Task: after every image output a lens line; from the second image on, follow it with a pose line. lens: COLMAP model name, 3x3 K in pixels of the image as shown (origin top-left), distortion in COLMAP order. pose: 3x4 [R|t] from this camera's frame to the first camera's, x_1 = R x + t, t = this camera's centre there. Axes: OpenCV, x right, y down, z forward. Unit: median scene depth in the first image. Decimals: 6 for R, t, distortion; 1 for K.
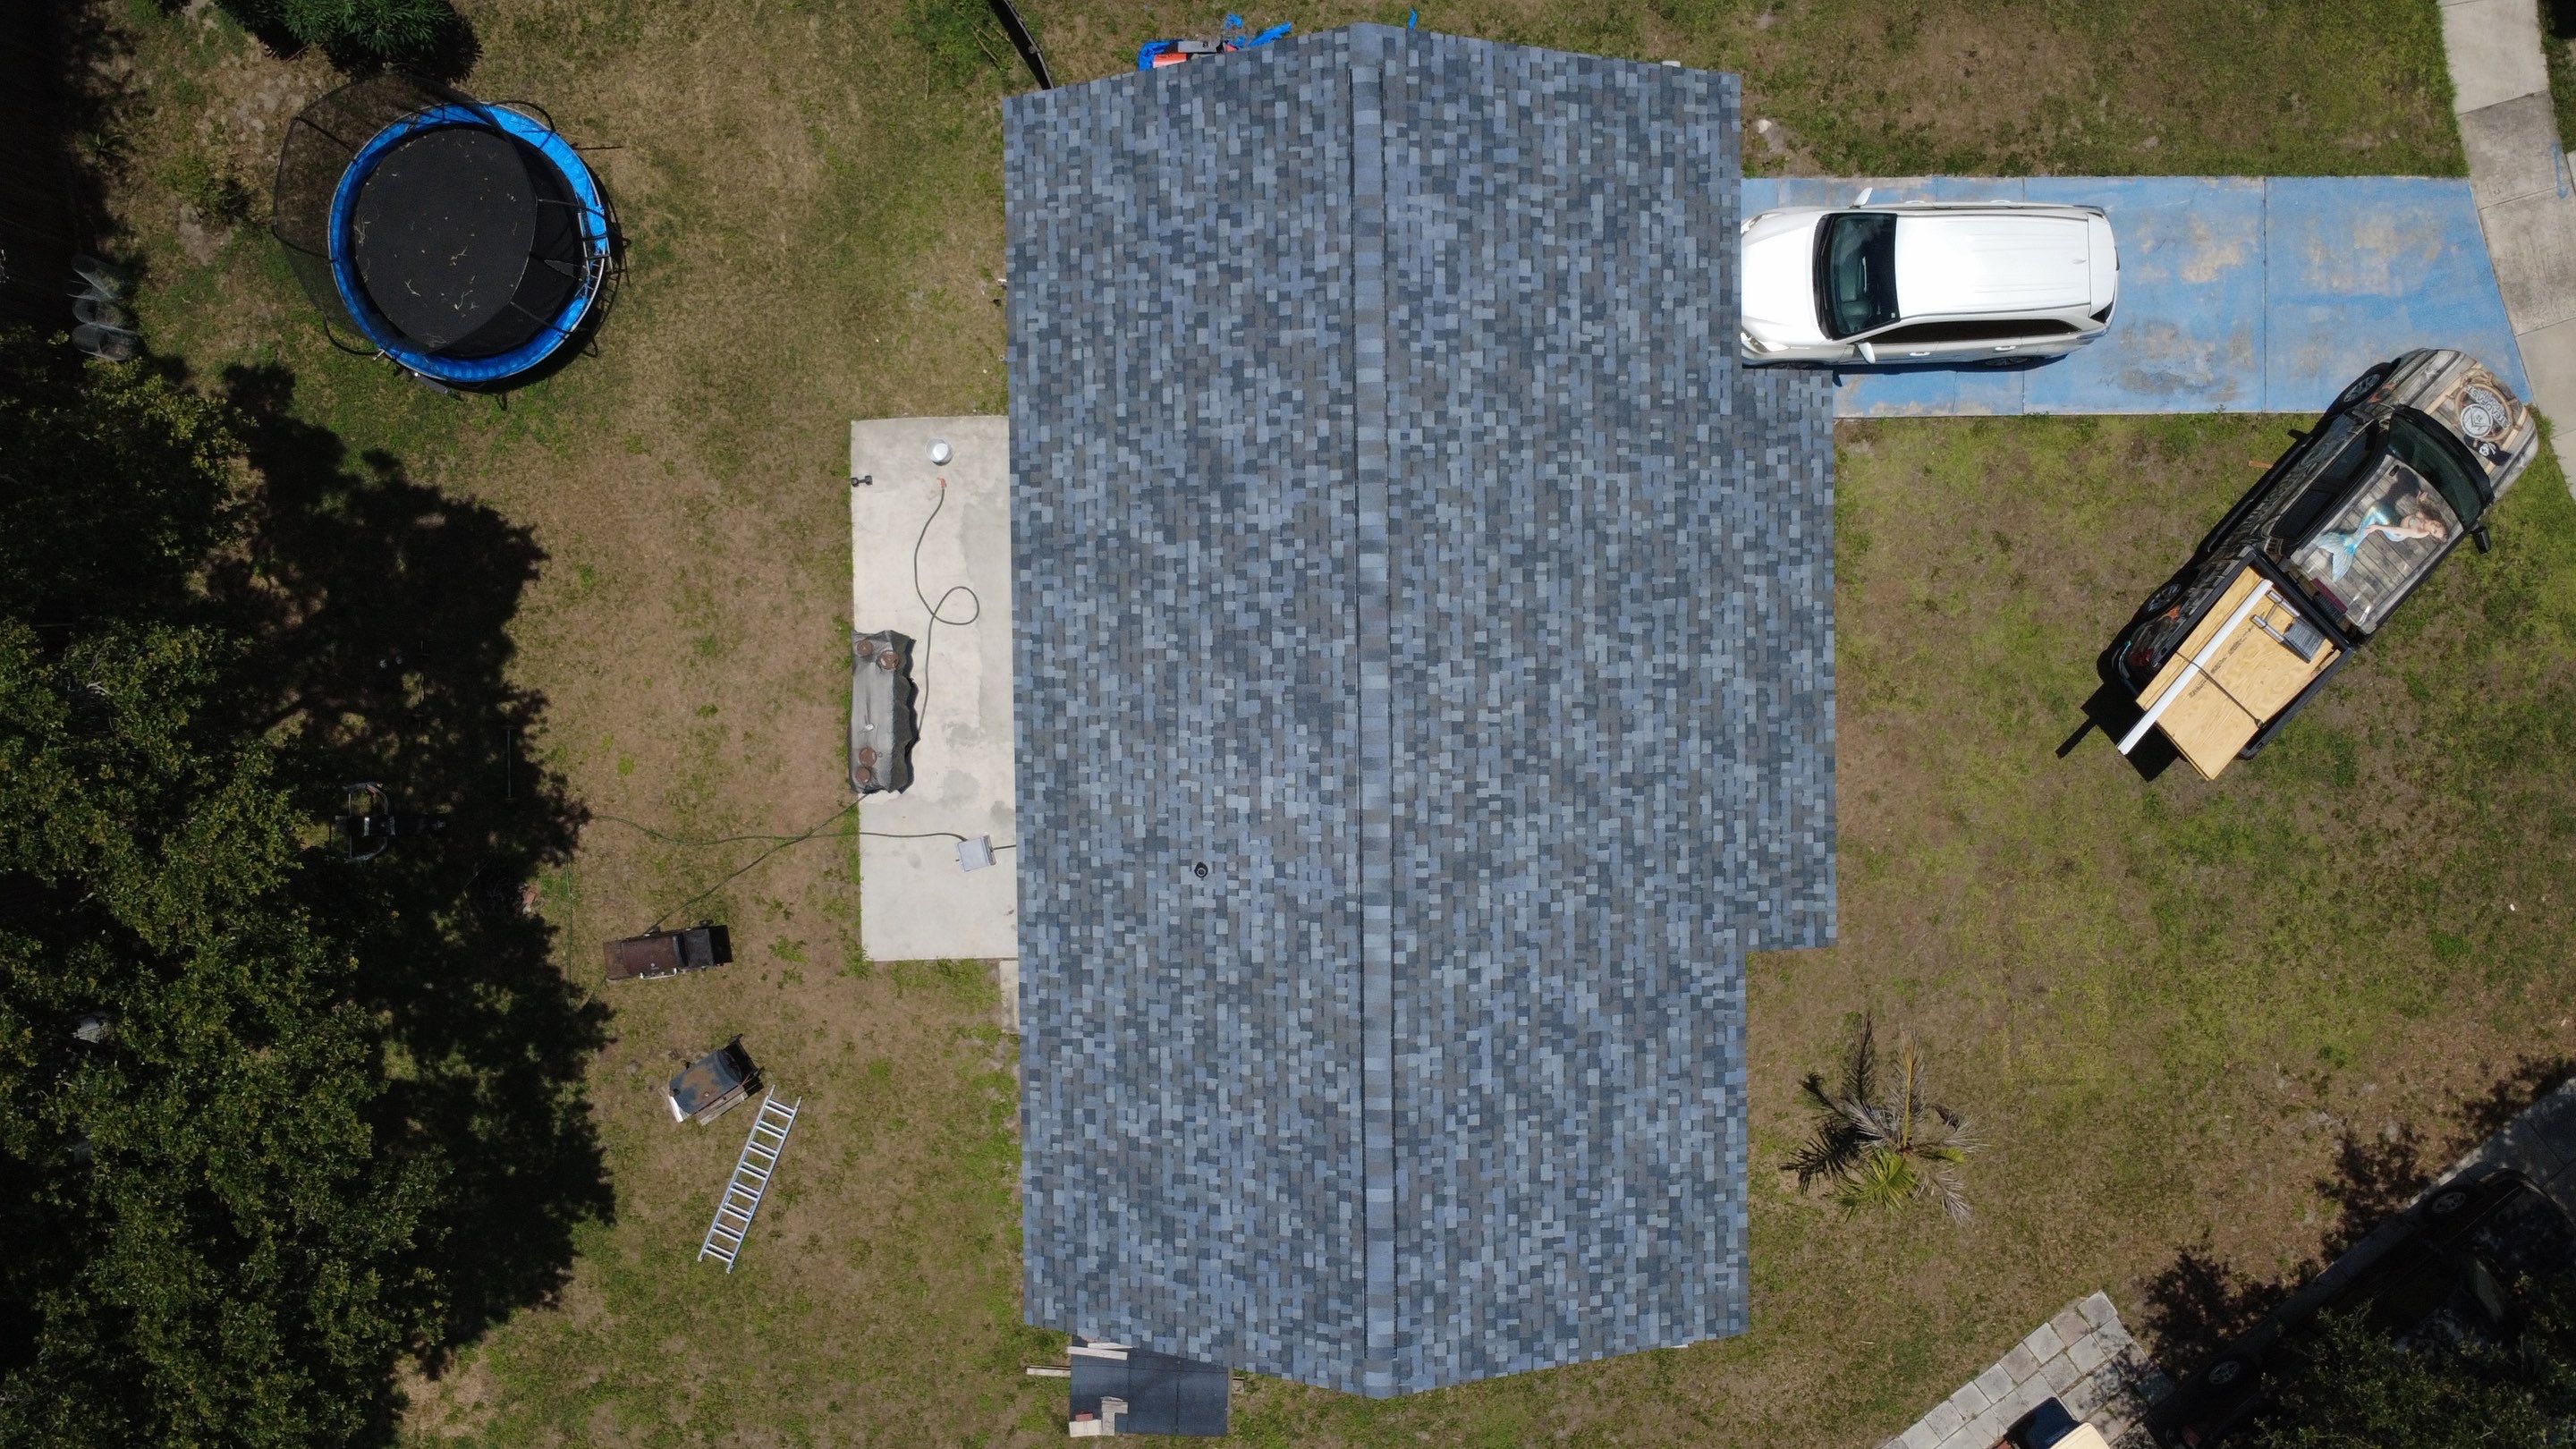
lens RADIAL K [[1878.6, 0, 1284.0], [0, 1878.6, 716.0], [0, 0, 1]] dist [-0.002481, 0.005854]
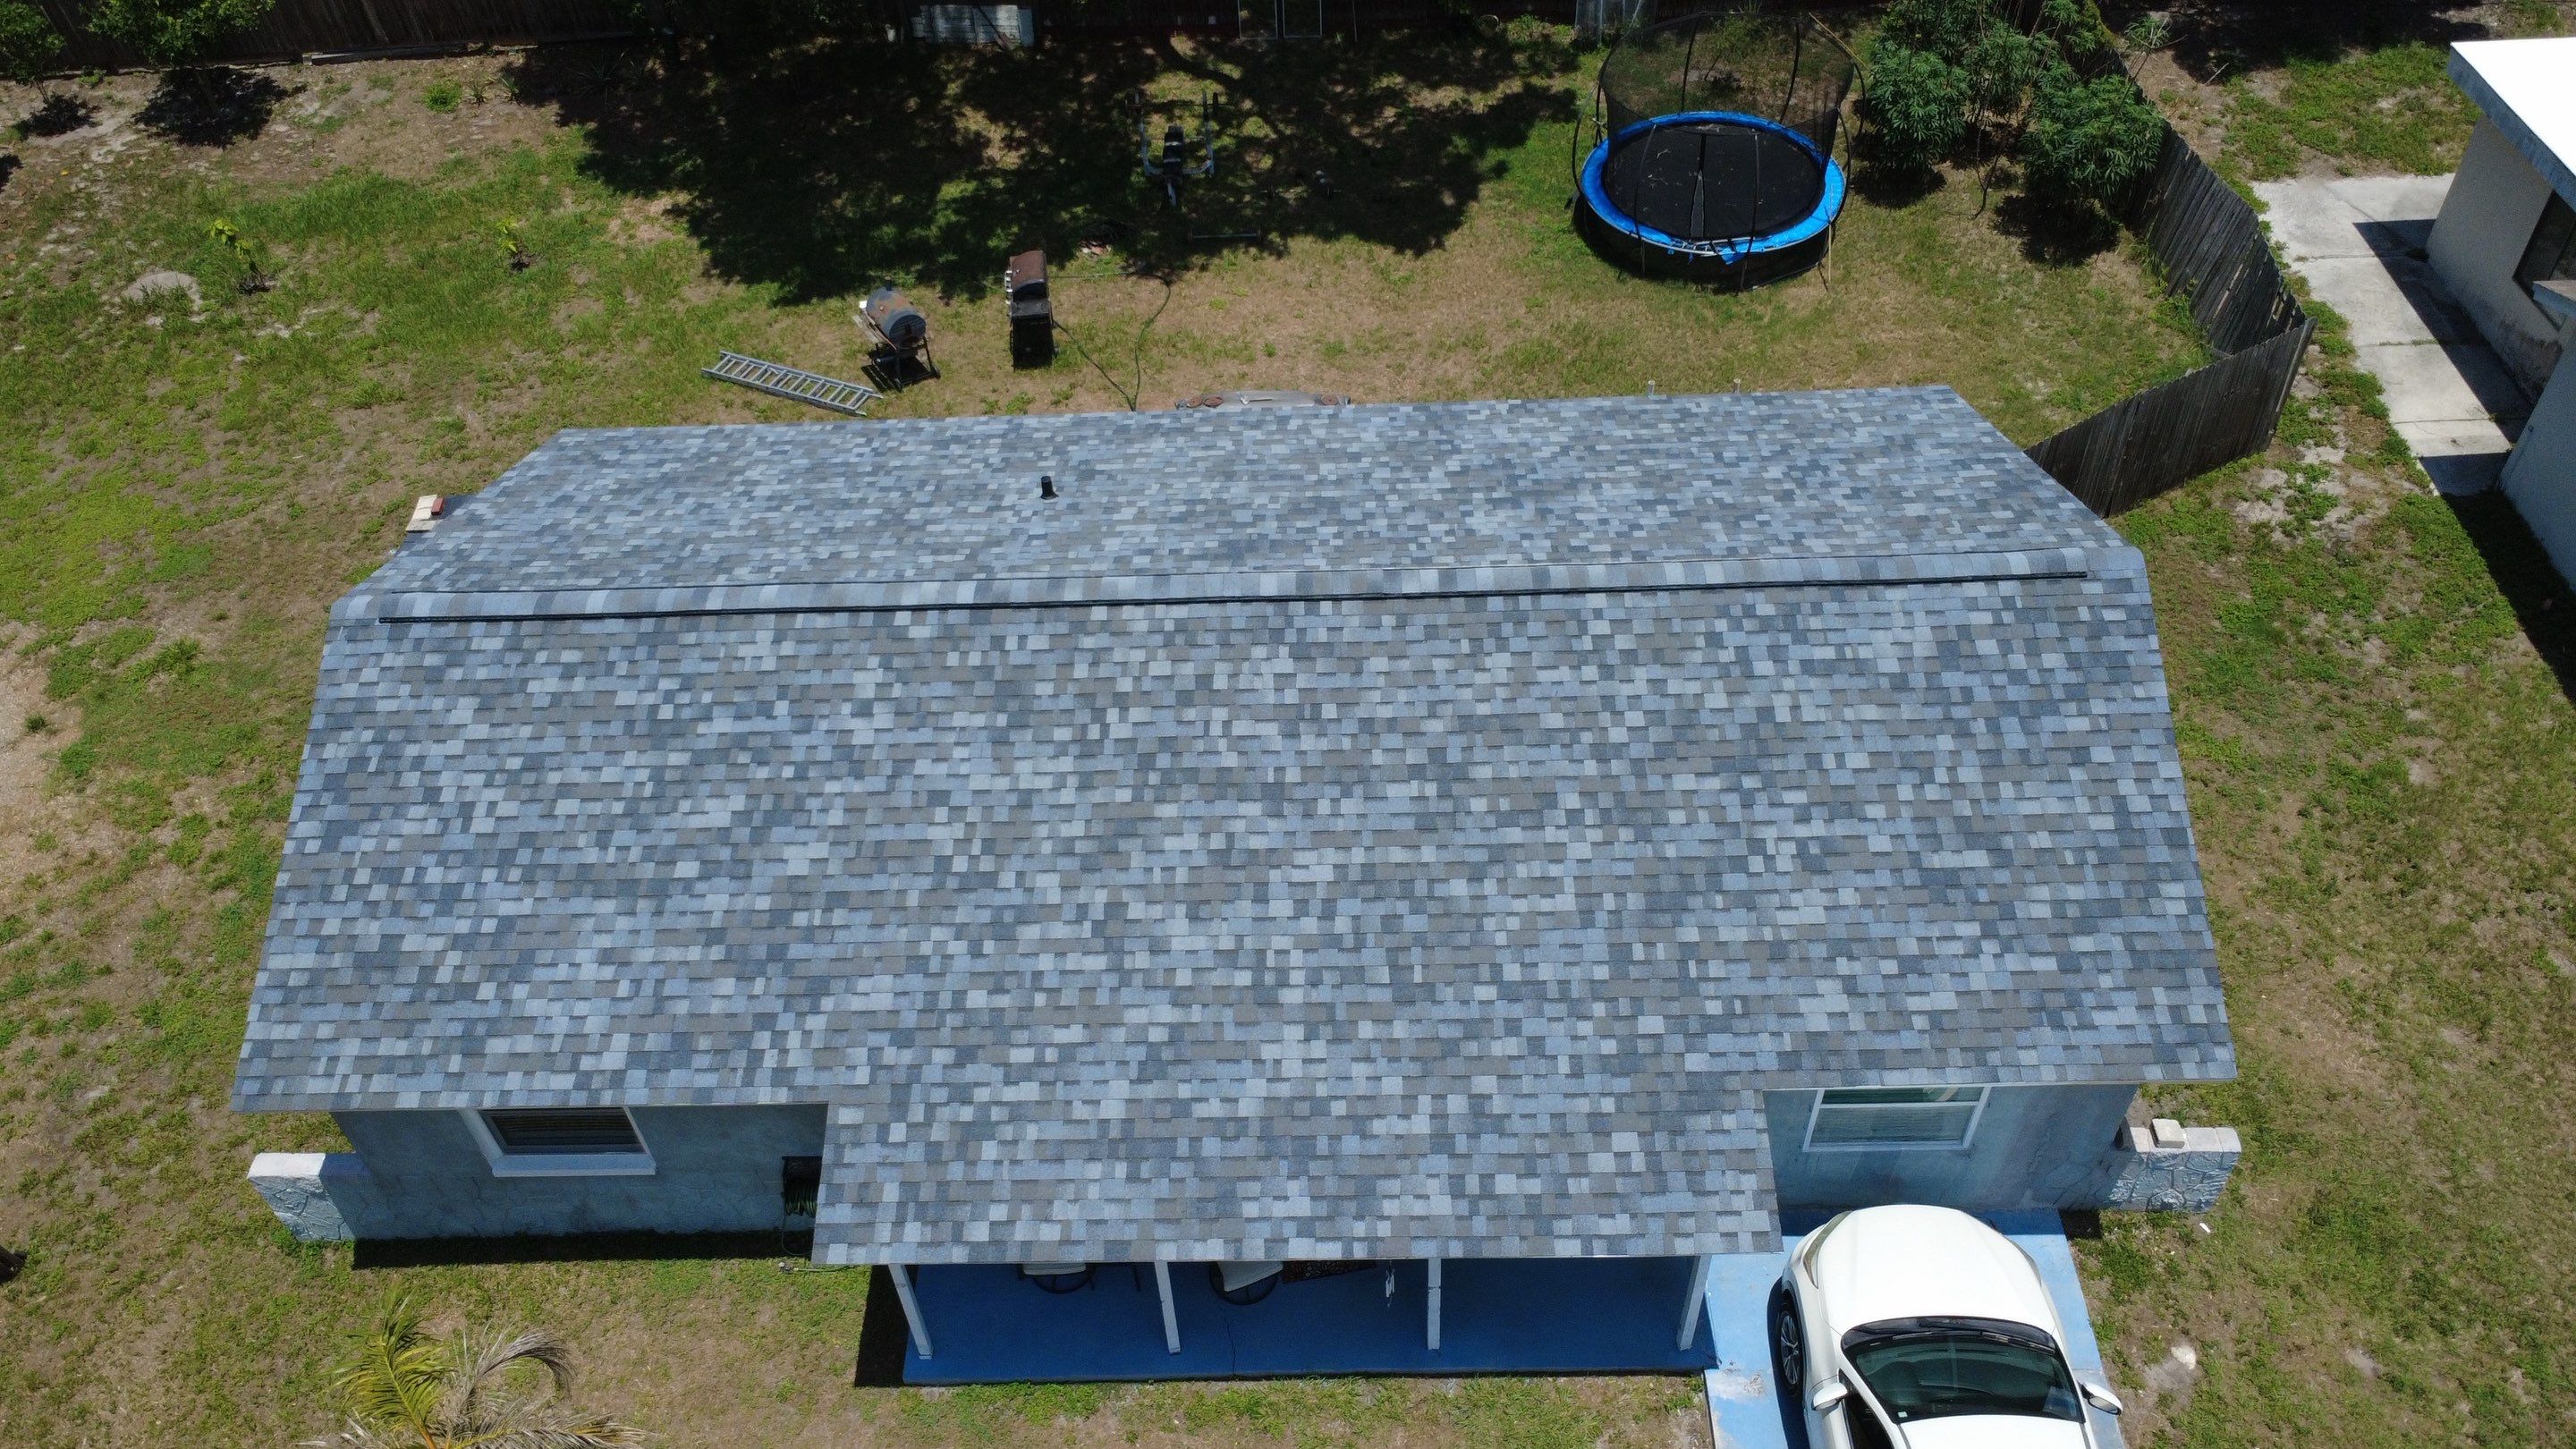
lens RADIAL K [[1878.6, 0, 1281.2], [0, 1878.6, 722.7], [0, 0, 1]] dist [-0.002481, 0.005854]
pose [[-0.021138, 0.745071, -0.666650, 0.570425], [-0.999672, -0.006120, 0.024858, -0.040474], [0.014441, 0.666957, 0.744956, 0.453300]]
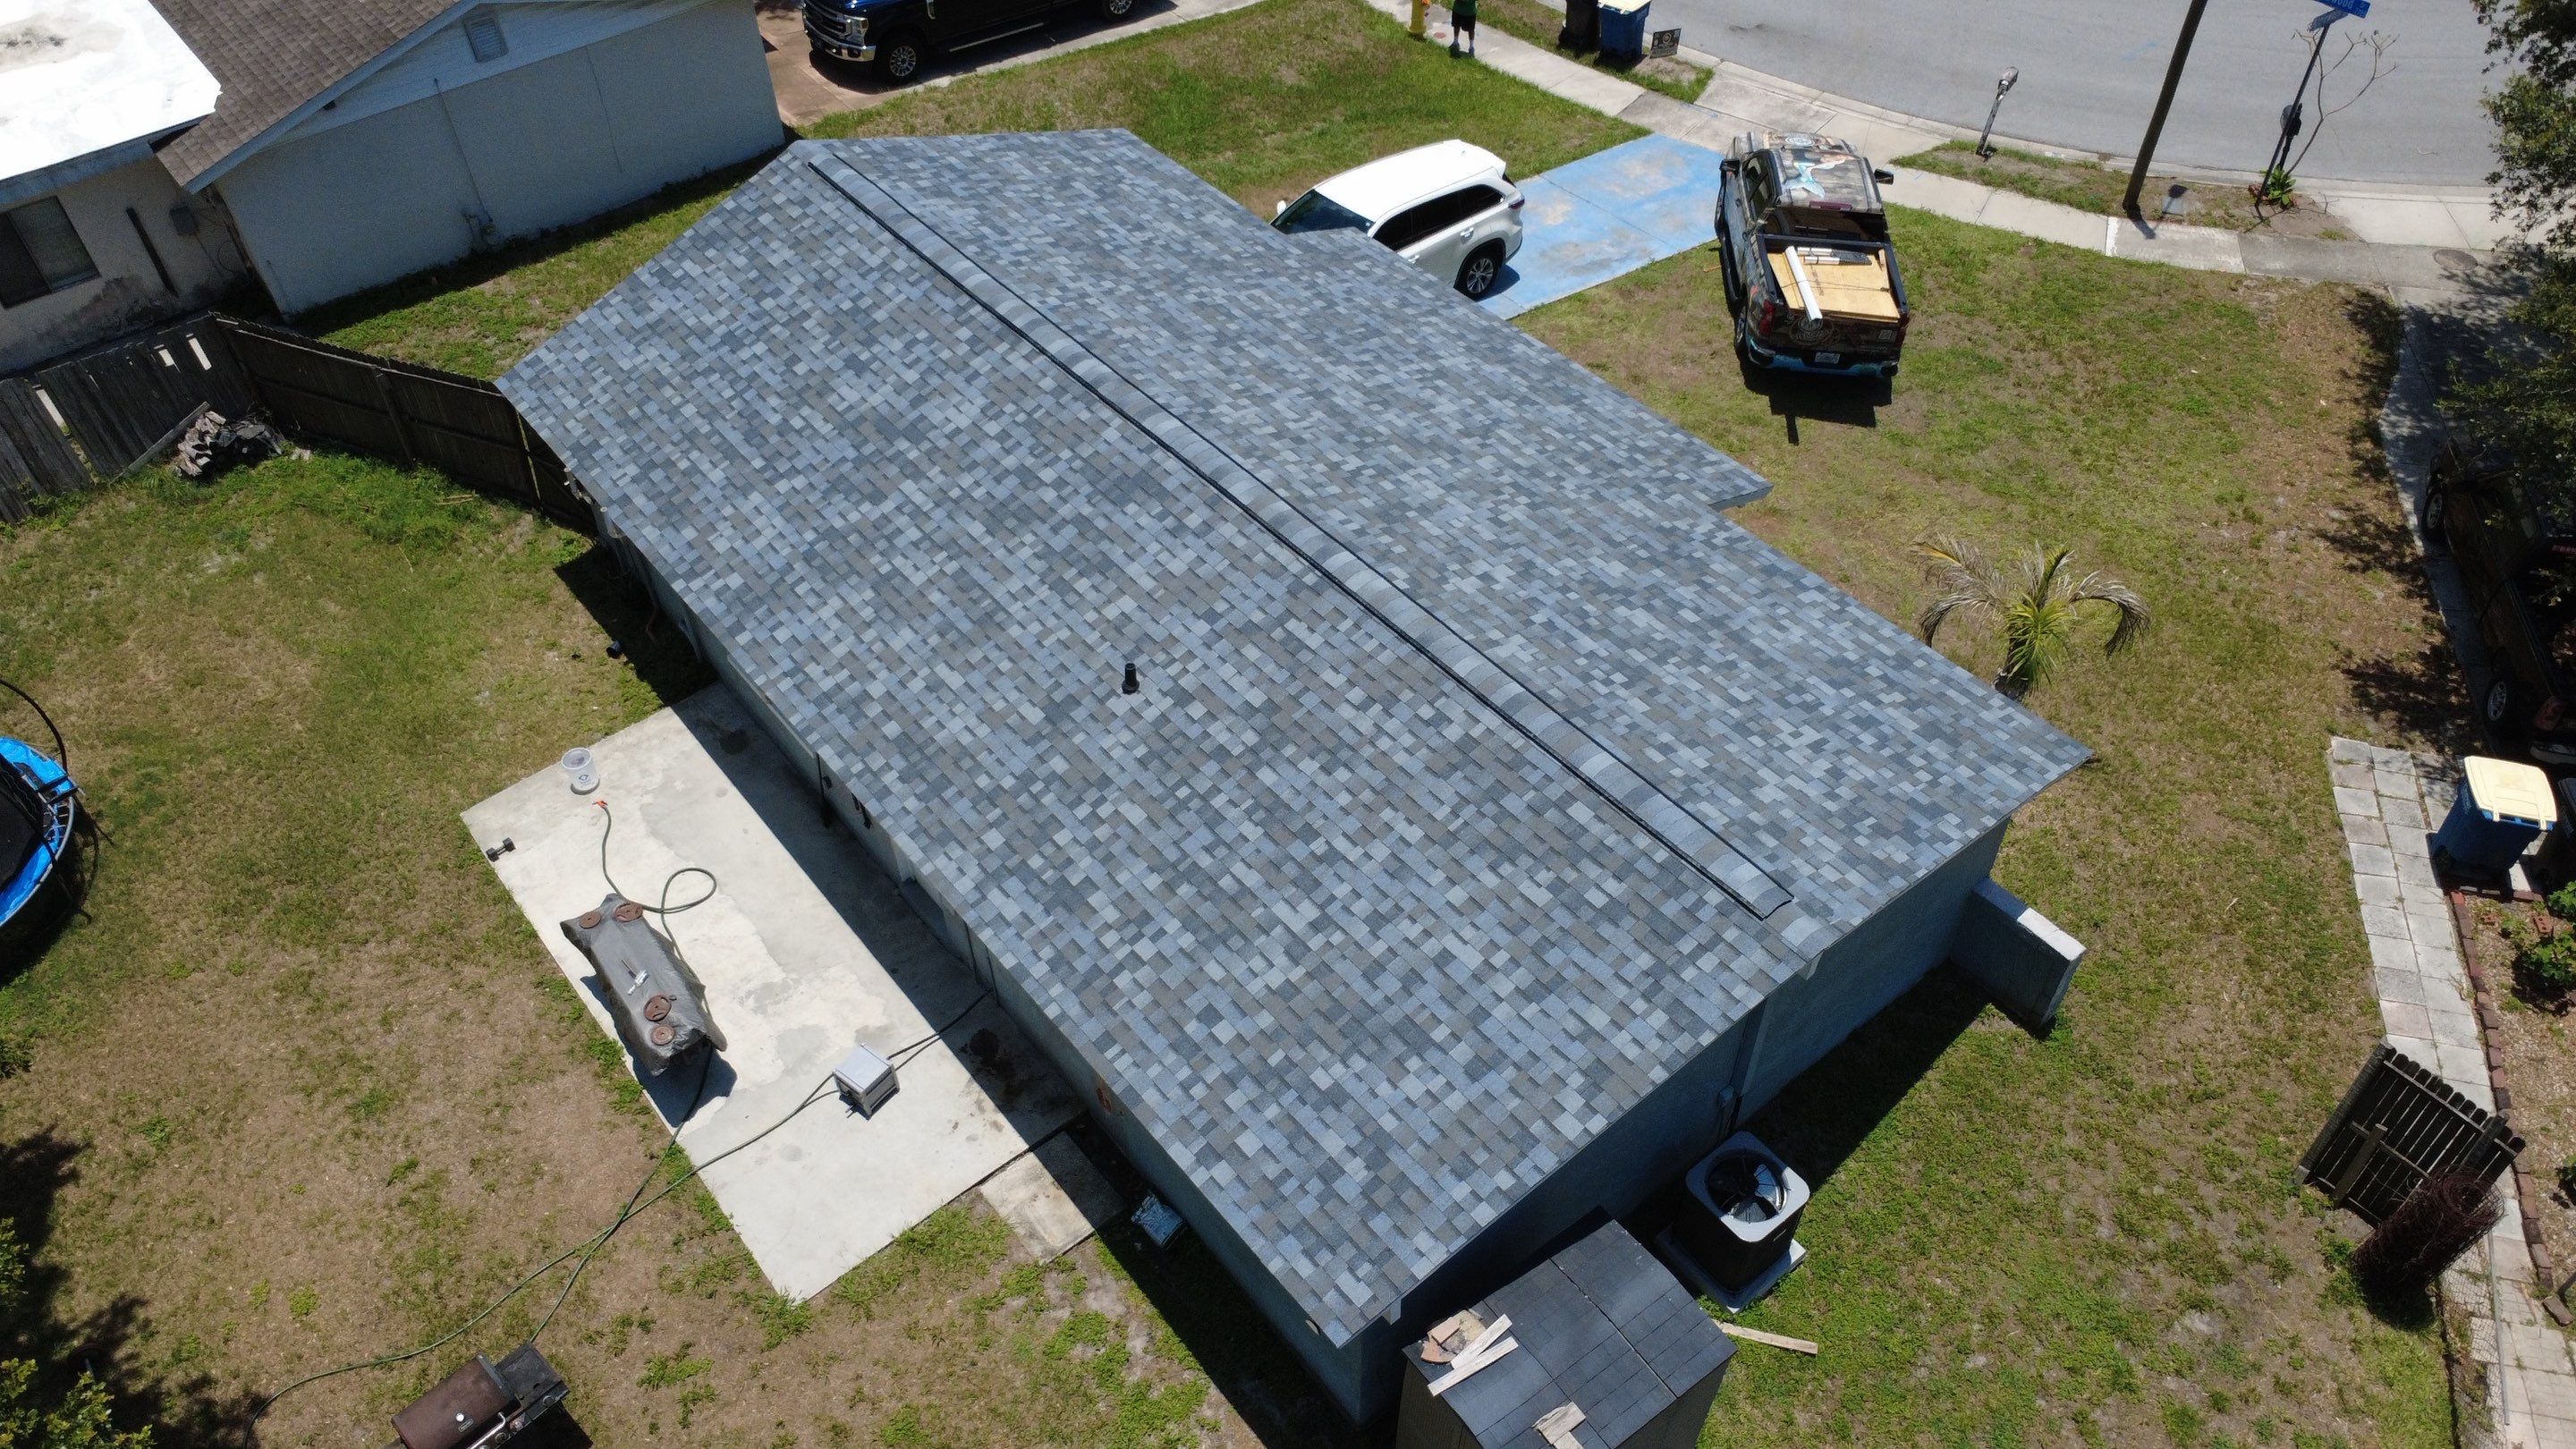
lens RADIAL K [[1878.6, 0, 1283.0], [0, 1878.6, 719.1], [0, 0, 1]] dist [-0.002481, 0.005854]
pose [[0.787011, -0.411339, 0.459797, -0.346669], [0.616913, 0.531532, -0.580425, 0.562184], [-0.005646, 0.740455, 0.672082, 0.497712]]
